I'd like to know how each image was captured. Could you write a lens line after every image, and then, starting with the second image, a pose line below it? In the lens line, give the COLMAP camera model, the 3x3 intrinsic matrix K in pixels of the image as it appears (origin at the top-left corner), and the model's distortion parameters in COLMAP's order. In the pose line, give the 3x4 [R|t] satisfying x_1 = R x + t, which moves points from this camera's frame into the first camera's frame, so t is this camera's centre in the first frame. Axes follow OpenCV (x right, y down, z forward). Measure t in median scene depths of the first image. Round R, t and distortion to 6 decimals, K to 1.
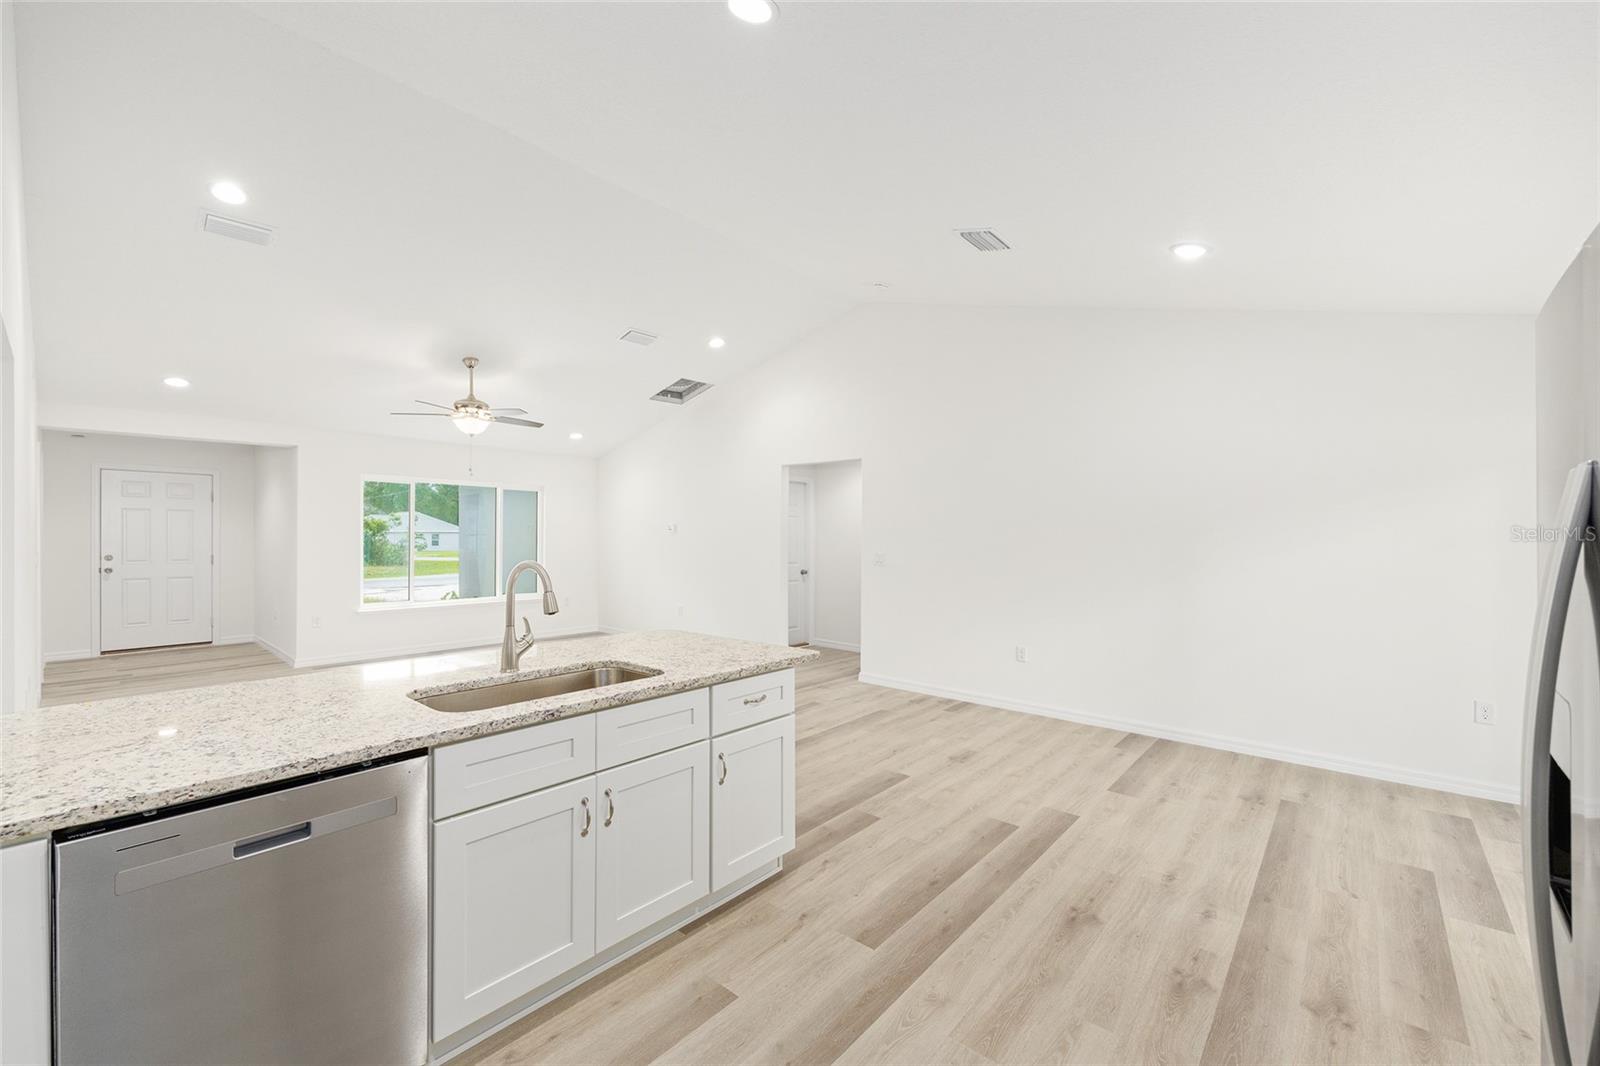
lens RADIAL K [[643.8, 0, 801.4], [0, 643.8, 543.5], [0, 0, 1]] dist [-0.002271, 0.001363]
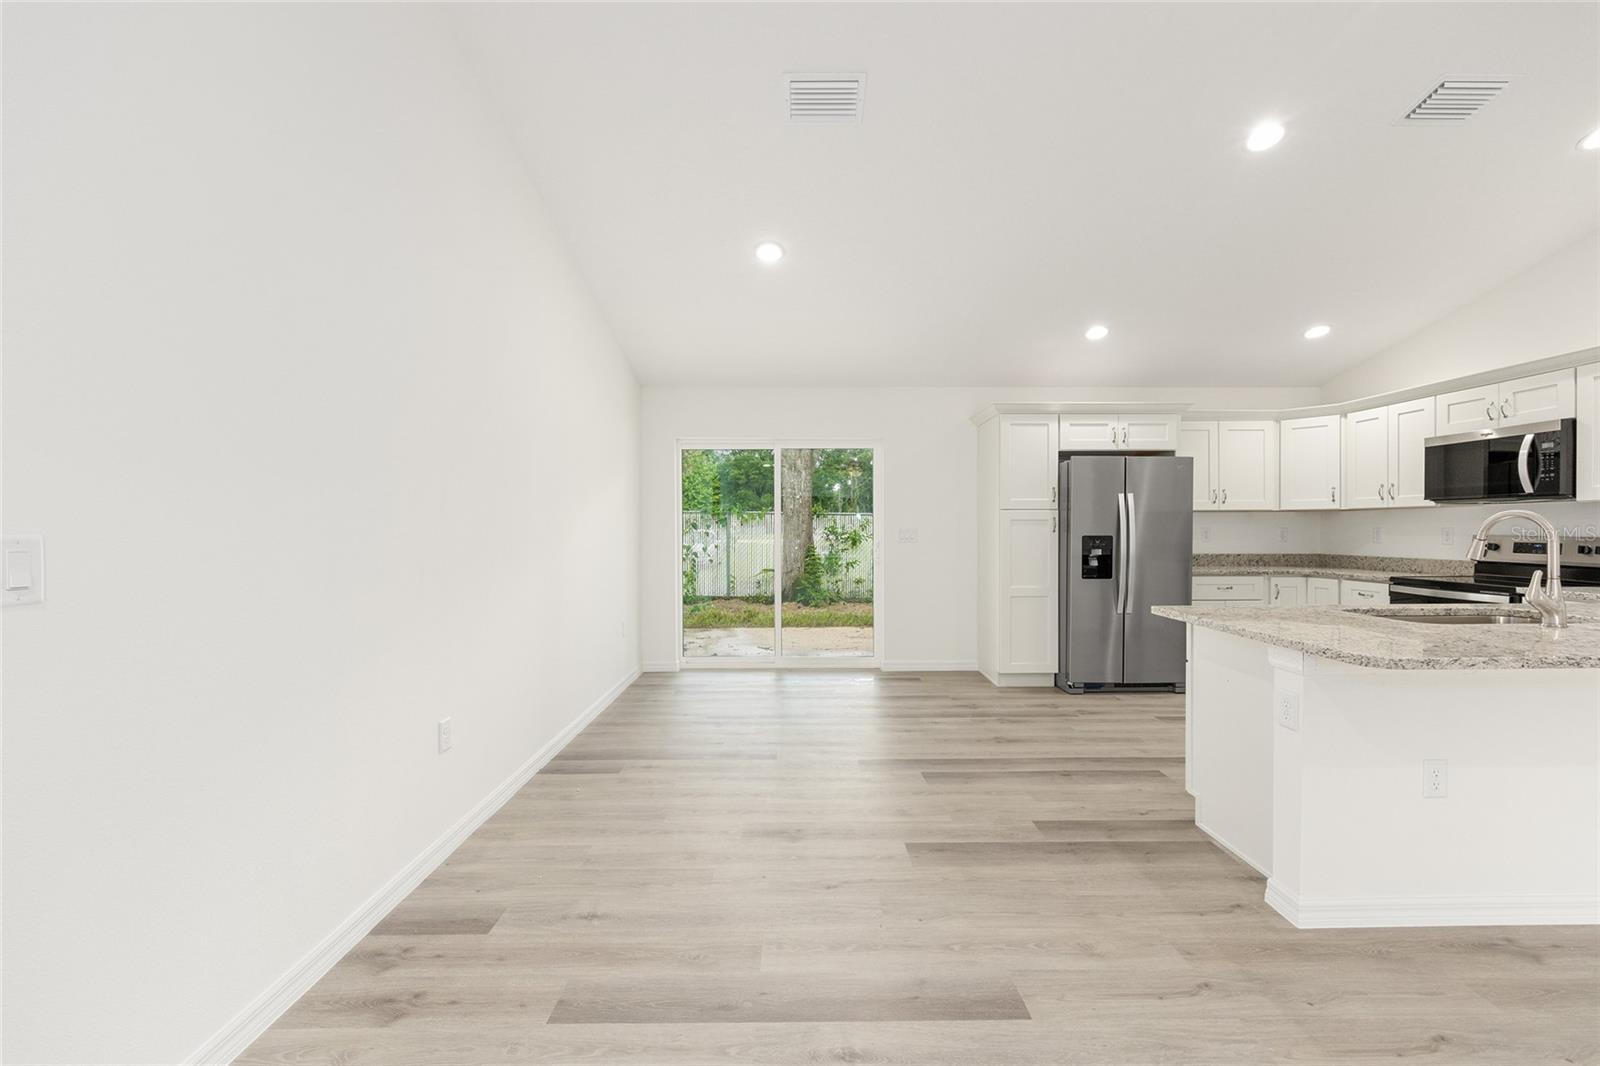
lens RADIAL K [[643.8, 0, 804.9], [0, 643.8, 532.5], [0, 0, 1]] dist [-0.002271, 0.001363]
pose [[-0.670155, -0.008484, 0.742172, -0.290375], [0.009864, 0.999745, 0.020335, 0.020936], [-0.742155, 0.020949, -0.669901, 1.697147]]
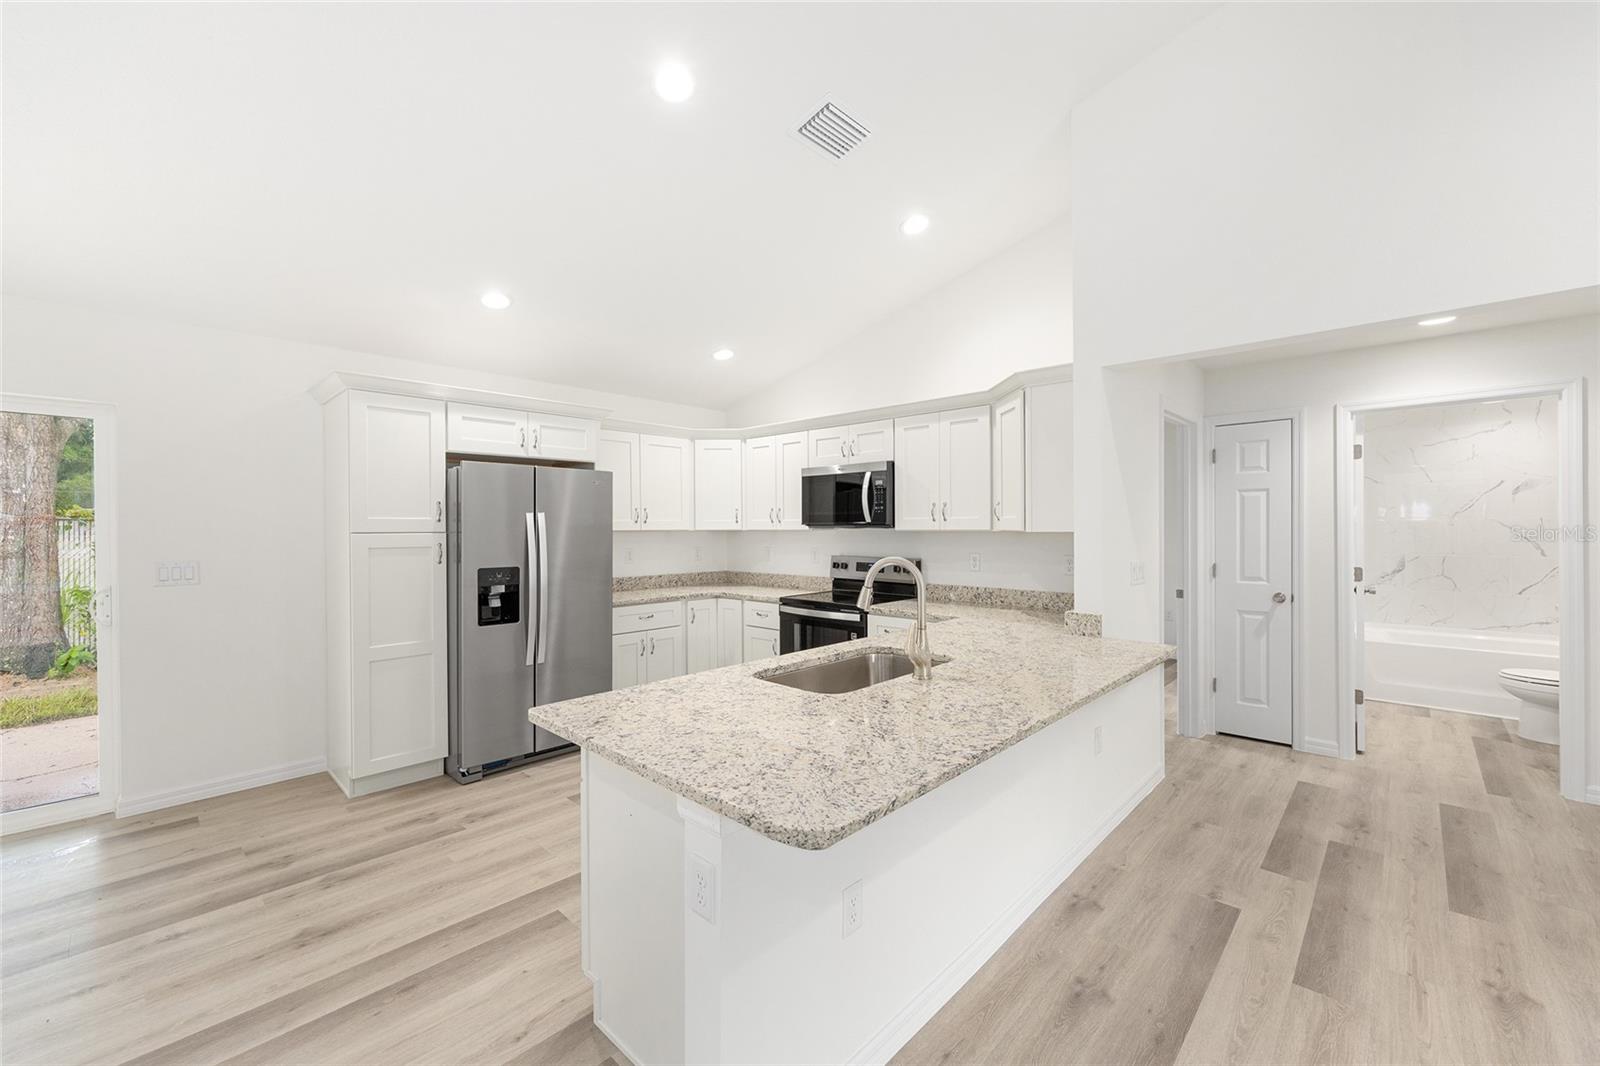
lens RADIAL K [[643.8, 0, 804.5], [0, 643.8, 532.7], [0, 0, 1]] dist [-0.002271, 0.001363]
pose [[-0.999417, -0.000809, 0.034141, -0.220208], [-0.000020, 0.999733, 0.023099, -0.020284], [-0.034151, 0.023084, -0.999150, 1.332131]]
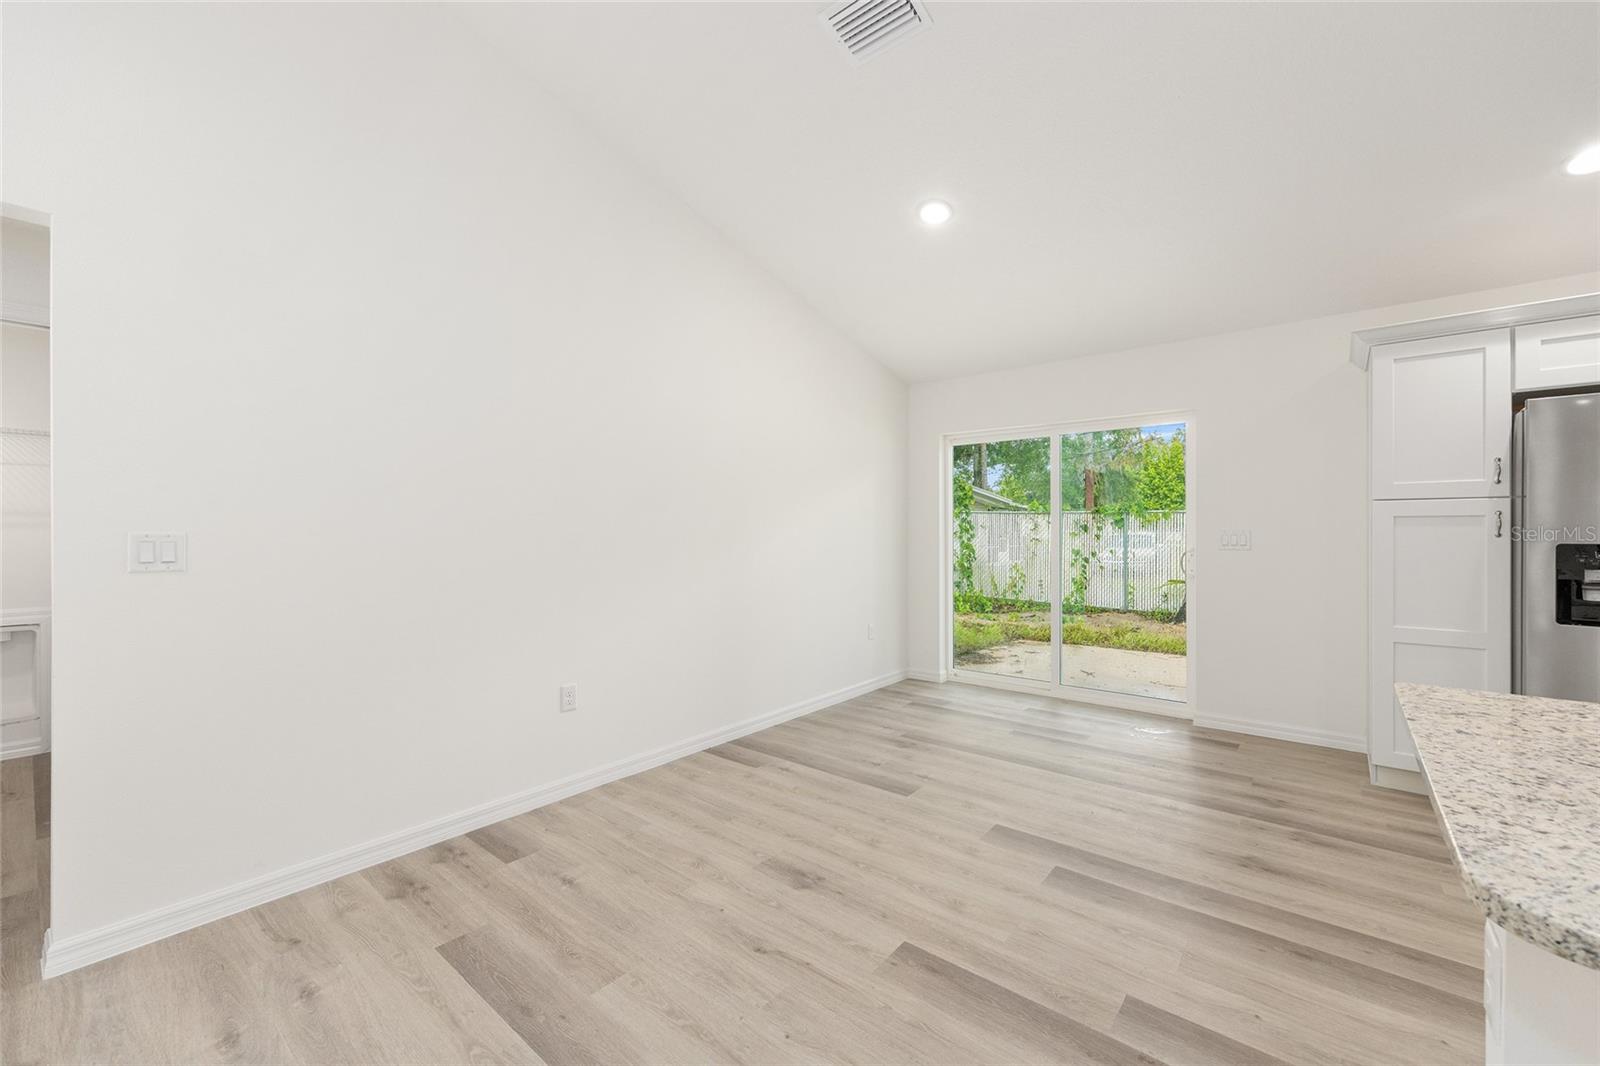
lens RADIAL K [[643.8, 0, 804.9], [0, 643.8, 530.0], [0, 0, 1]] dist [-0.002271, 0.001363]
pose [[-0.031939, -0.003359, 0.999484, -0.383918], [0.015575, 0.999871, 0.003858, 0.029244], [-0.999368, 0.015690, -0.031883, 1.214103]]
